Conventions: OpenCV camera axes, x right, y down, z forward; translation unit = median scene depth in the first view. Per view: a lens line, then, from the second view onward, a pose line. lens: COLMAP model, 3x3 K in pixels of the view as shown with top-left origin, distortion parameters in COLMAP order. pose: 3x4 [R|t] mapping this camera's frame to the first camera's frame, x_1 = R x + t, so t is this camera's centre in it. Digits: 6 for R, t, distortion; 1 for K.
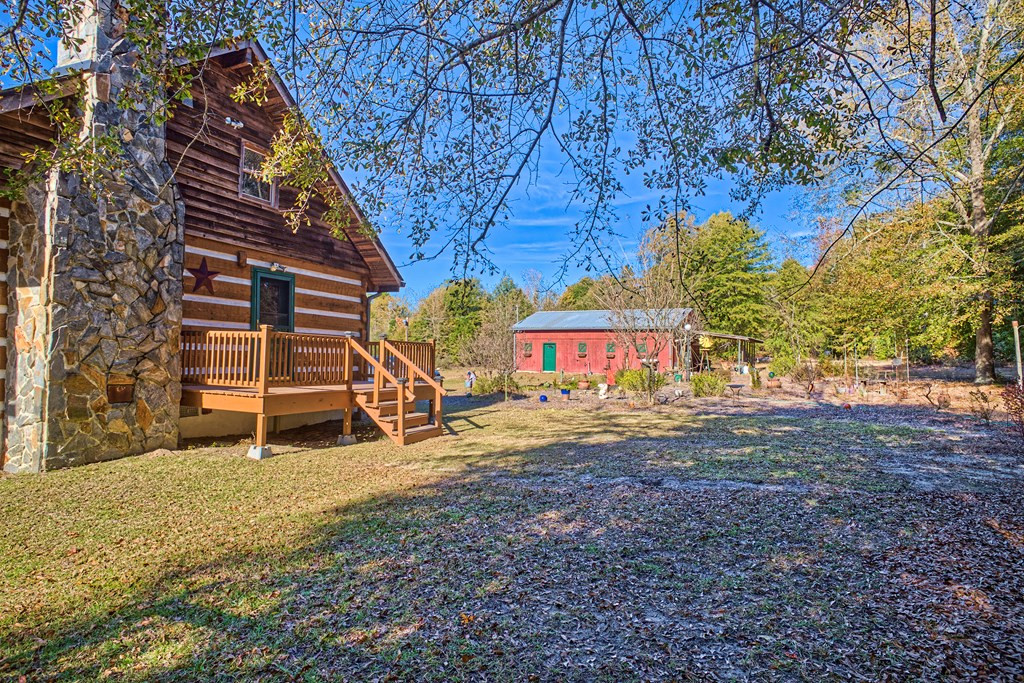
lens RADIAL K [[580.2, 0, 510.8], [0, 580.2, 341.6], [0, 0, 1]] dist [-0.008464, -0.000086]
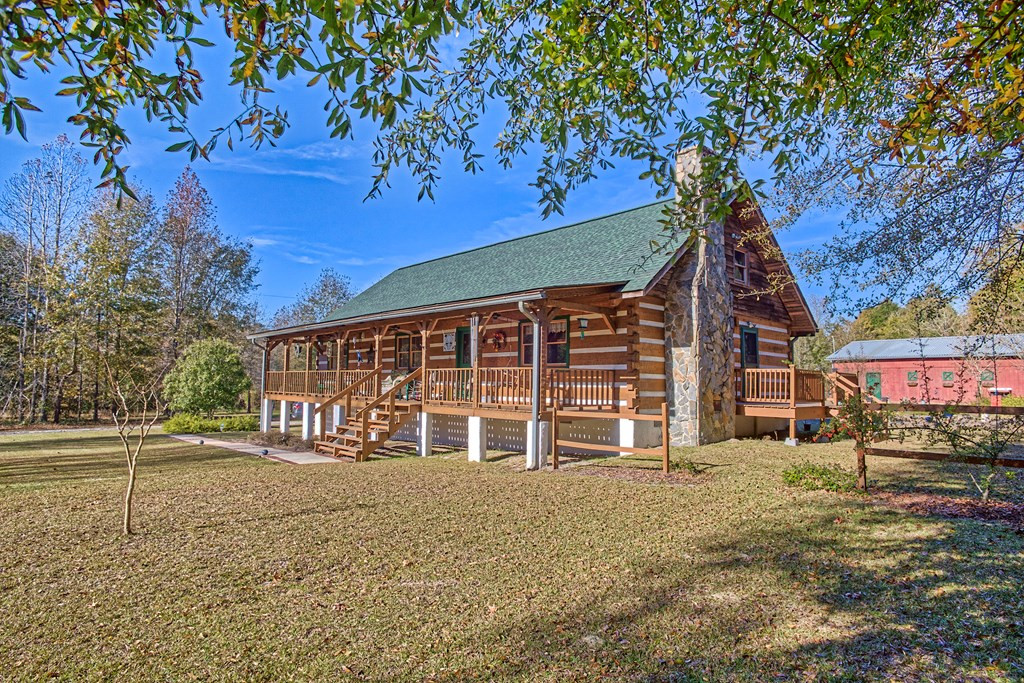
lens RADIAL K [[580.2, 0, 513.3], [0, 580.2, 339.5], [0, 0, 1]] dist [-0.008464, -0.000086]
pose [[0.921901, -0.038342, -0.385524, -0.520861], [0.015936, 0.998001, -0.061148, -0.011238], [0.387098, 0.050229, 0.920669, -0.818094]]
